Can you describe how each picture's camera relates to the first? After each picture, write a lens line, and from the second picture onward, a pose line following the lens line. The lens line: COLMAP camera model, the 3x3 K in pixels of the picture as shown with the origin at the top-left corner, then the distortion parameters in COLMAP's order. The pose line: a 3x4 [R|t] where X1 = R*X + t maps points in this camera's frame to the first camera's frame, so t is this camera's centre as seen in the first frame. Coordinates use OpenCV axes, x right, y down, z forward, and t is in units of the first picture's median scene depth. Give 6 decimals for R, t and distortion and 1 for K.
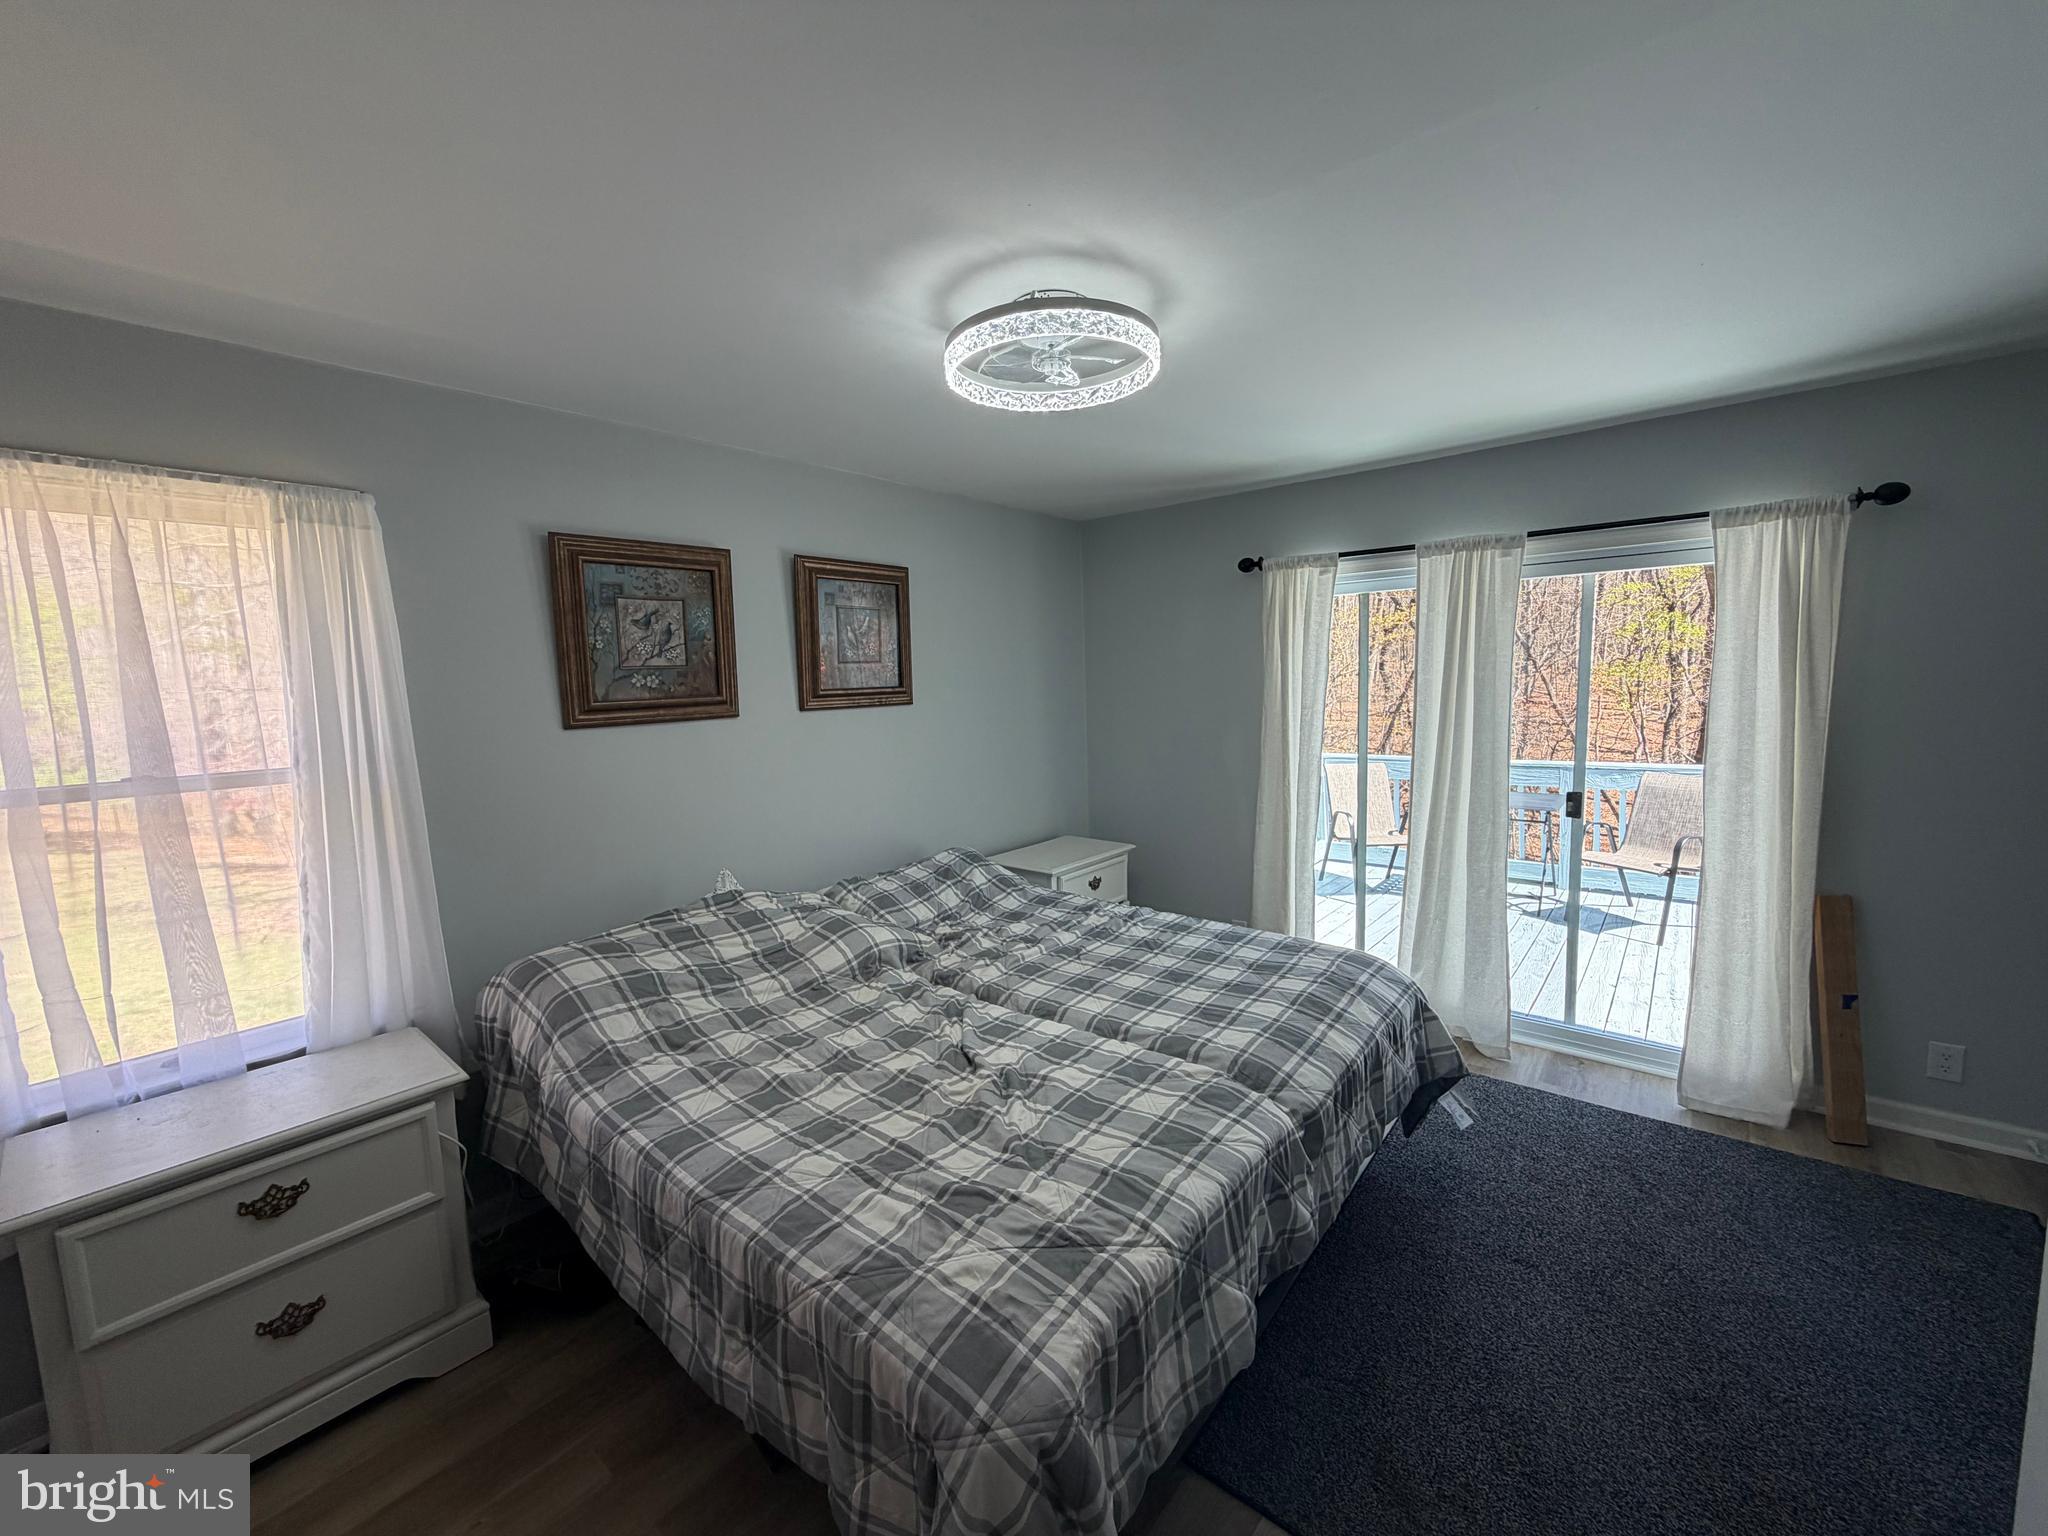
lens RADIAL K [[815.8, 0, 1019.5], [0, 815.8, 759.5], [0, 0, 1]] dist [0.001769, 0.000081]
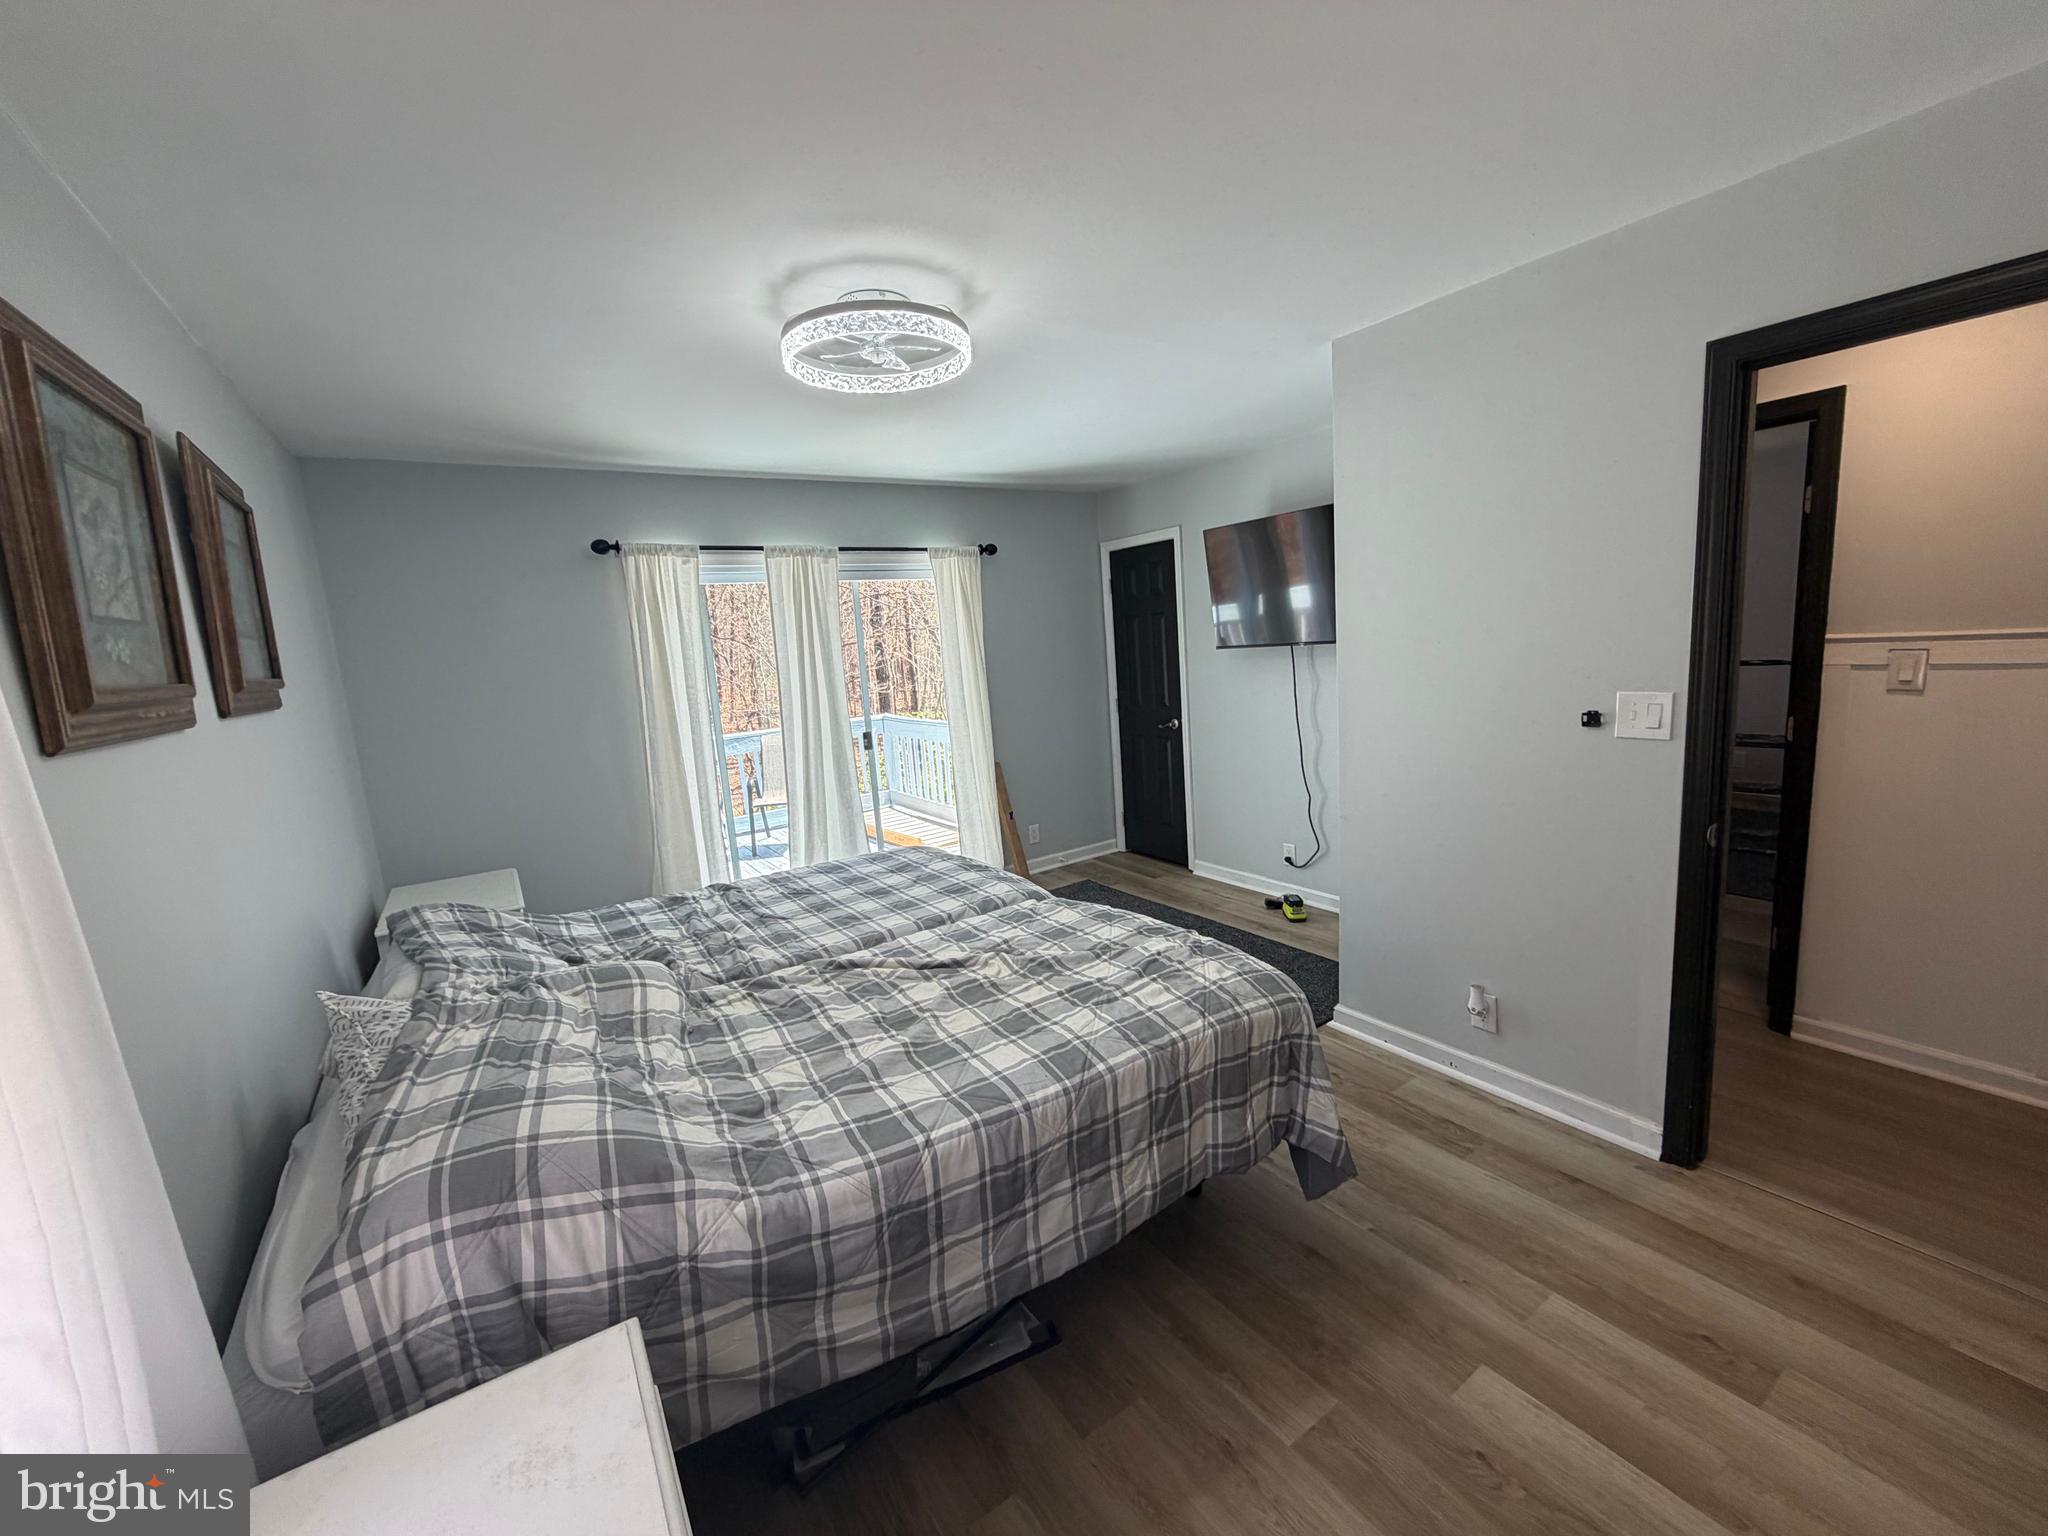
lens RADIAL K [[815.8, 0, 1016.8], [0, 815.8, 760.4], [0, 0, 1]] dist [0.001769, 0.000081]
pose [[0.291625, -0.130721, 0.947558, -0.959348], [0.157321, 0.983682, 0.087286, 0.008479], [-0.943507, 0.123616, 0.307431, 0.483860]]
